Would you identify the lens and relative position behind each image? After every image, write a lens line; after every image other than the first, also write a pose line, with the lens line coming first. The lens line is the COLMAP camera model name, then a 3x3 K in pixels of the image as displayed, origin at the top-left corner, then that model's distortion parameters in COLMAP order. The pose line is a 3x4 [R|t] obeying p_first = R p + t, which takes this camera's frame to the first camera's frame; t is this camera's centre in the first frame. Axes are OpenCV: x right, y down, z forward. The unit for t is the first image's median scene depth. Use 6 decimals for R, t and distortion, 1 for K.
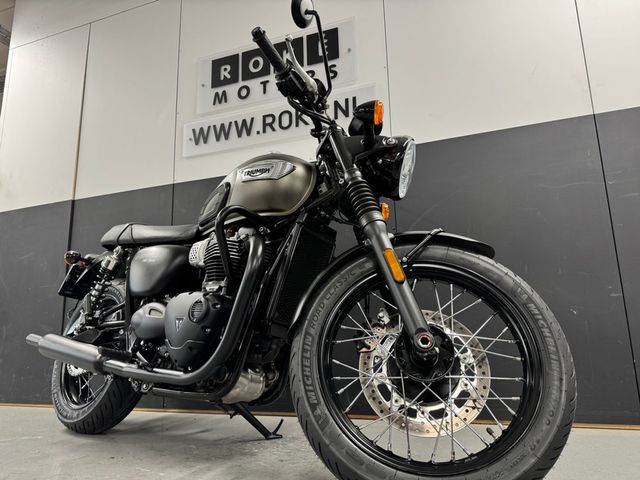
lens RADIAL K [[440.9, 0, 320.0], [0, 440.9, 240.0], [0, 0, 1]] dist [0.057823, -0.084323]
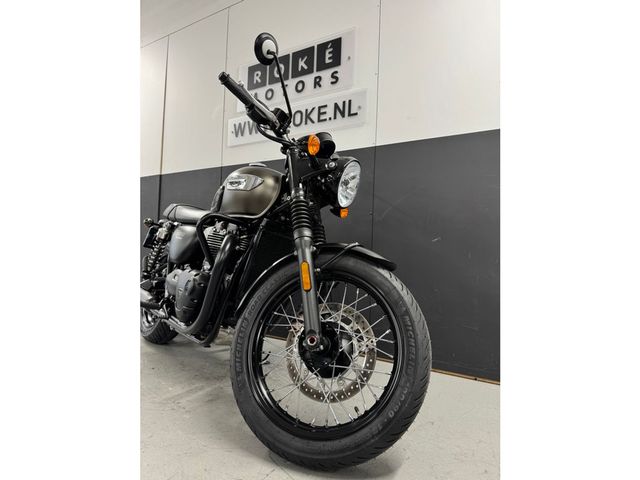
lens RADIAL K [[333.1, 0, 320.0], [0, 333.1, 240.0], [0, 0, 1]] dist [0.001758, -0.000225]
pose [[0.982831, 0.054980, -0.176128, 0.278874], [-0.023442, 0.984046, 0.176363, -0.164467], [0.183014, -0.169206, 0.968440, 0.058527]]
